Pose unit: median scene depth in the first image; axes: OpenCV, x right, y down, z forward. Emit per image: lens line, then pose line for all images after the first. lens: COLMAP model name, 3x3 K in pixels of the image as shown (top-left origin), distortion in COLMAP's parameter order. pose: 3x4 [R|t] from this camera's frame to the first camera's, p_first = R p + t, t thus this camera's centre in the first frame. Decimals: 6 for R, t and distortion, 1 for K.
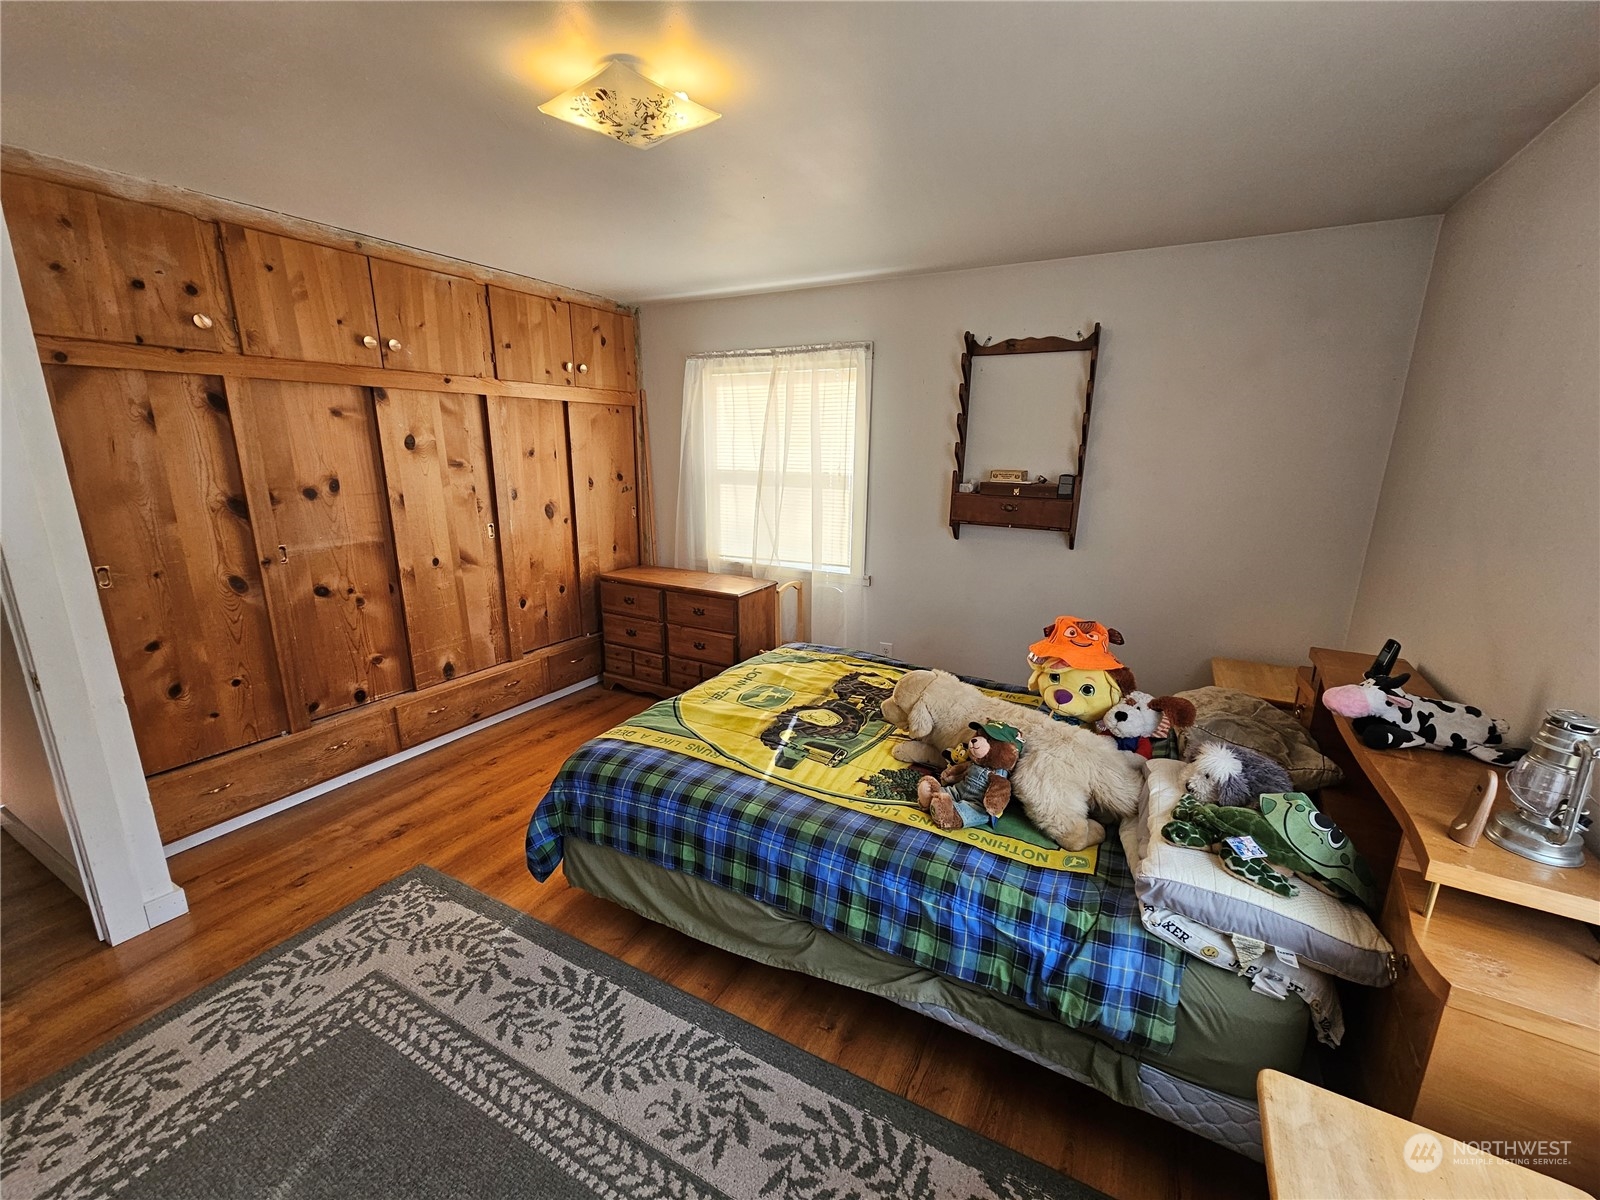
lens RADIAL K [[653.3, 0, 806.2], [0, 653.3, 602.2], [0, 0, 1]] dist [0.002092, 0.000155]
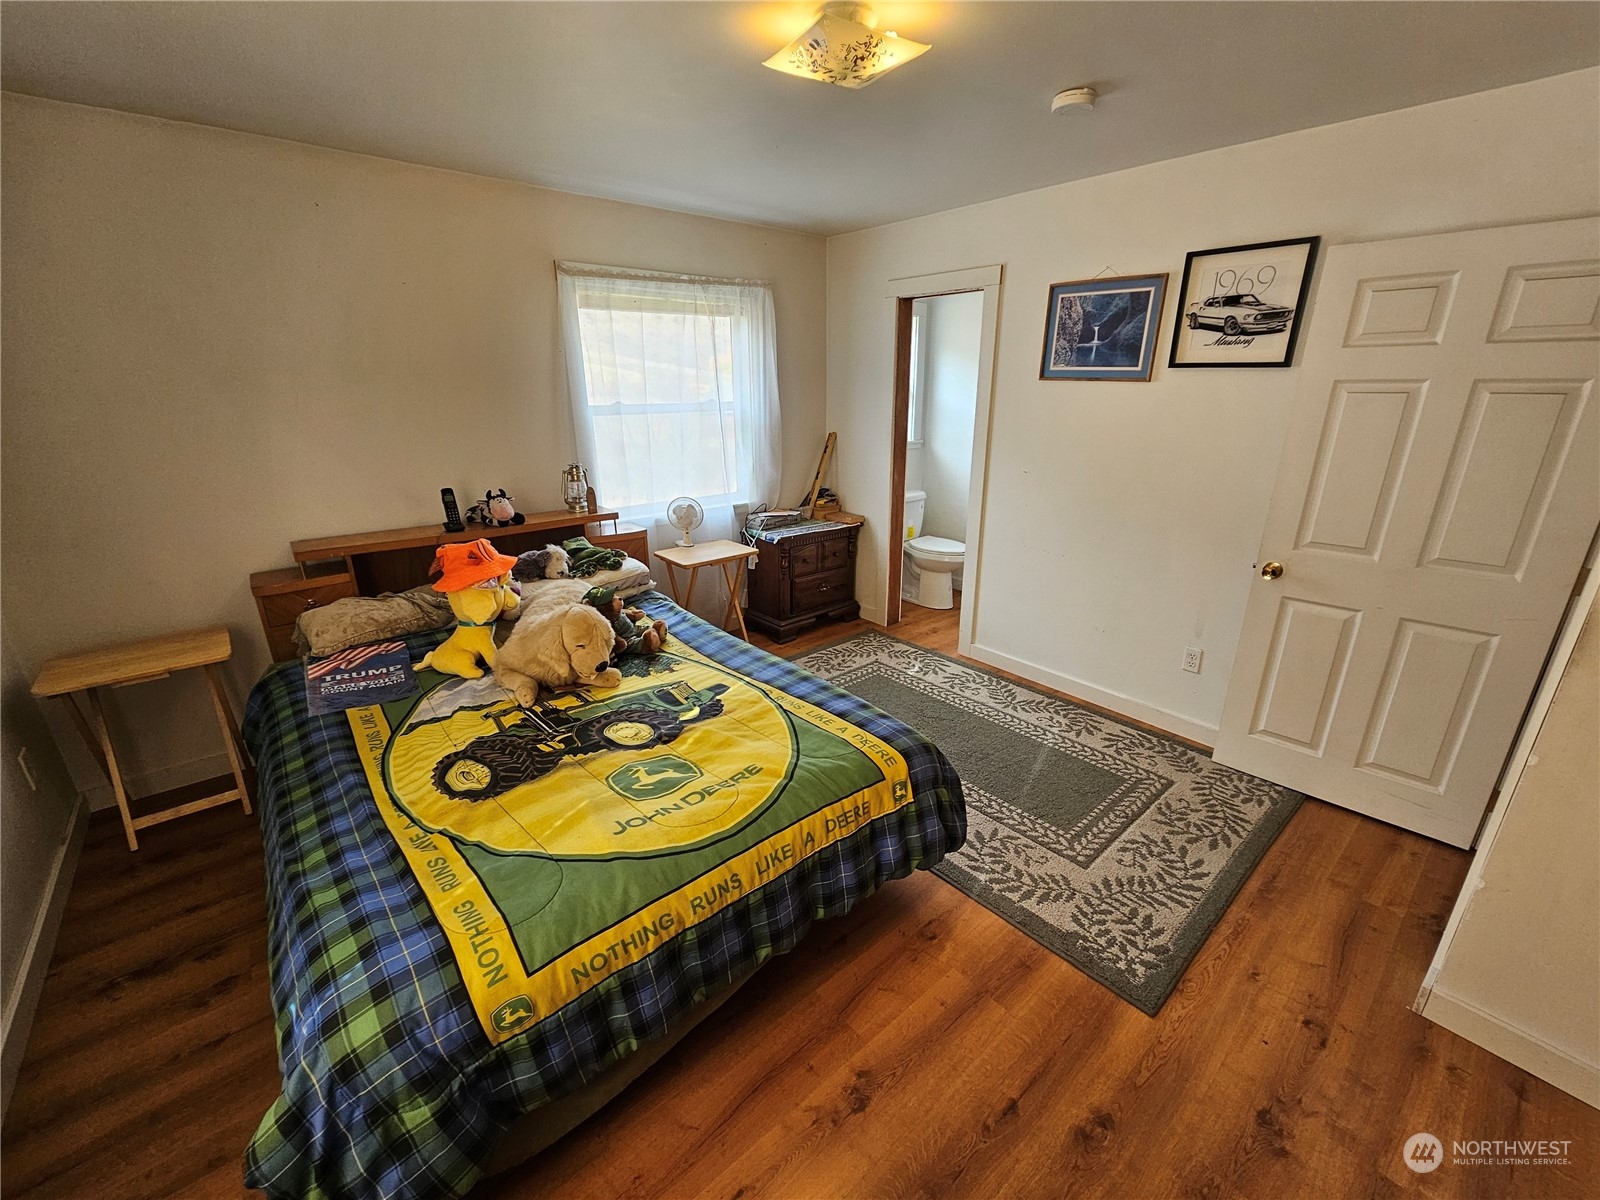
lens RADIAL K [[653.3, 0, 804.3], [0, 653.3, 607.4], [0, 0, 1]] dist [0.002092, 0.000155]
pose [[-0.933276, -0.129959, 0.334824, -0.513338], [0.075976, 0.839707, 0.537699, -0.438221], [-0.351033, 0.527260, -0.773804, 1.753311]]
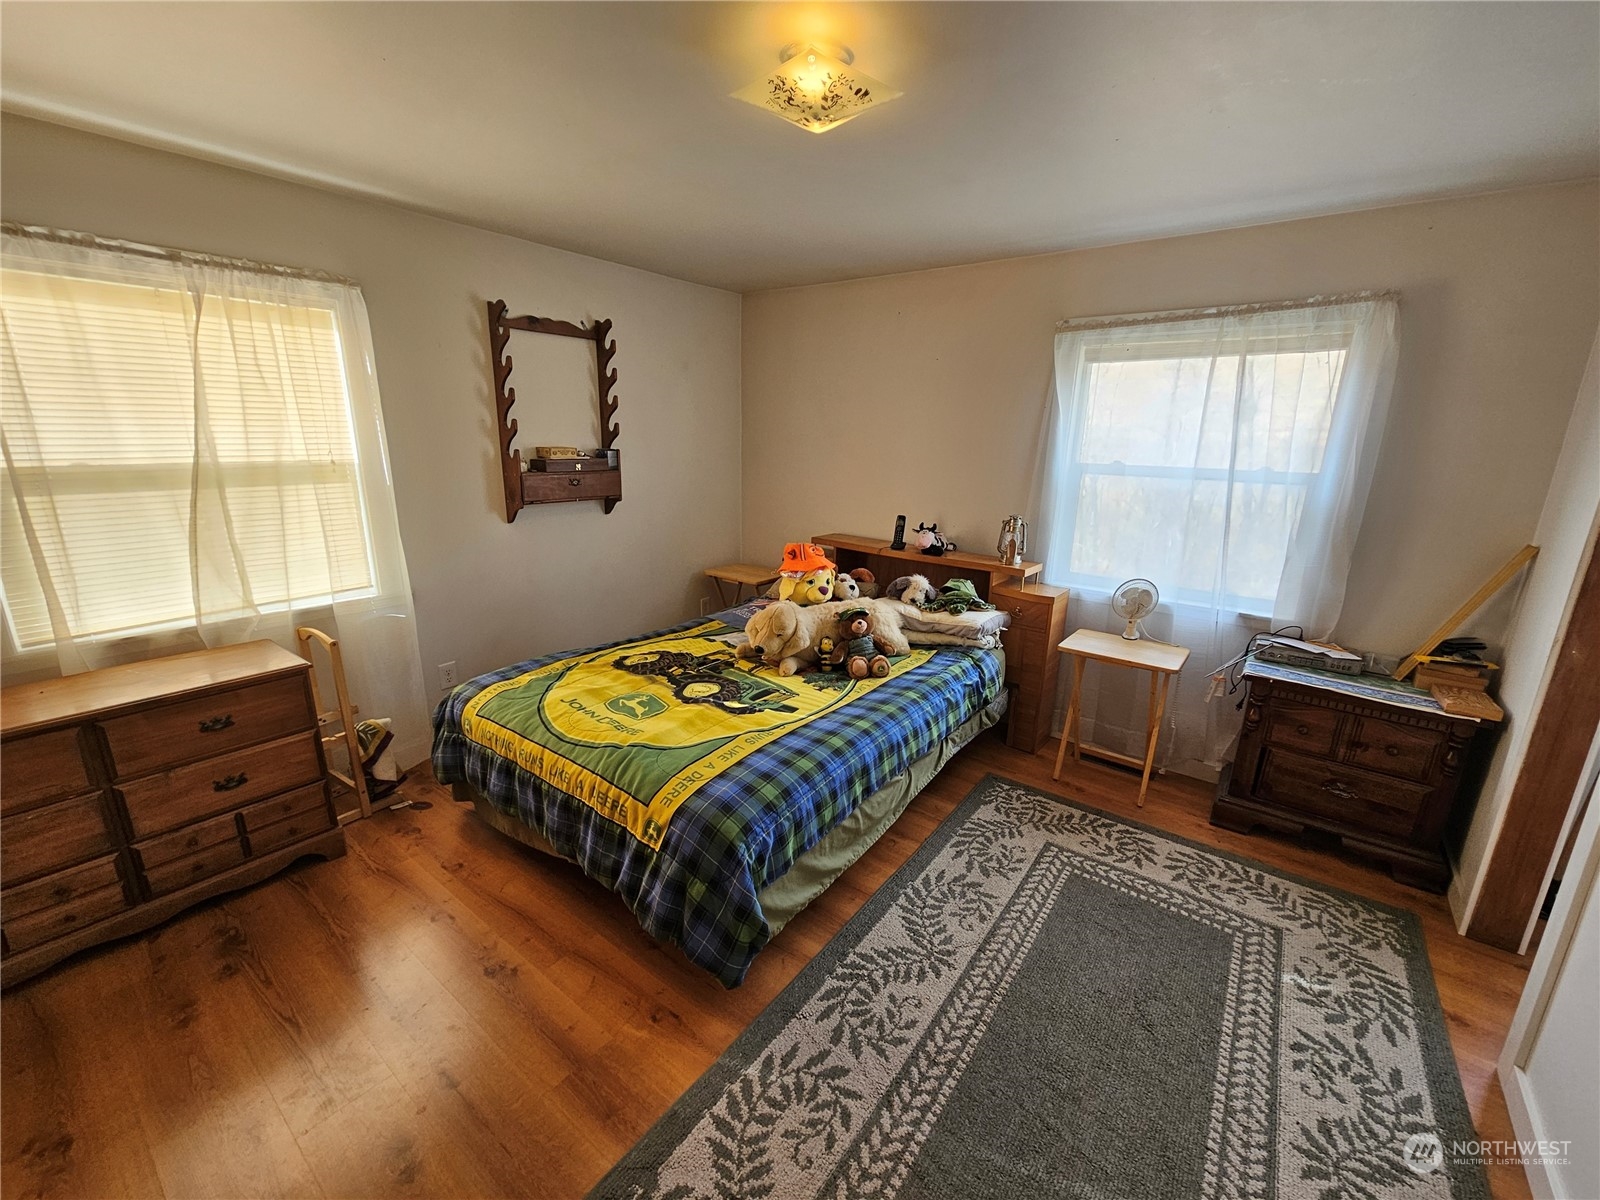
lens RADIAL K [[653.3, 0, 804.5], [0, 653.3, 604.2], [0, 0, 1]] dist [0.002092, 0.000155]
pose [[0.153473, -0.262565, 0.952631, -1.092556], [0.217133, 0.949451, 0.226708, -0.184269], [-0.964002, 0.172054, 0.202727, 0.729319]]
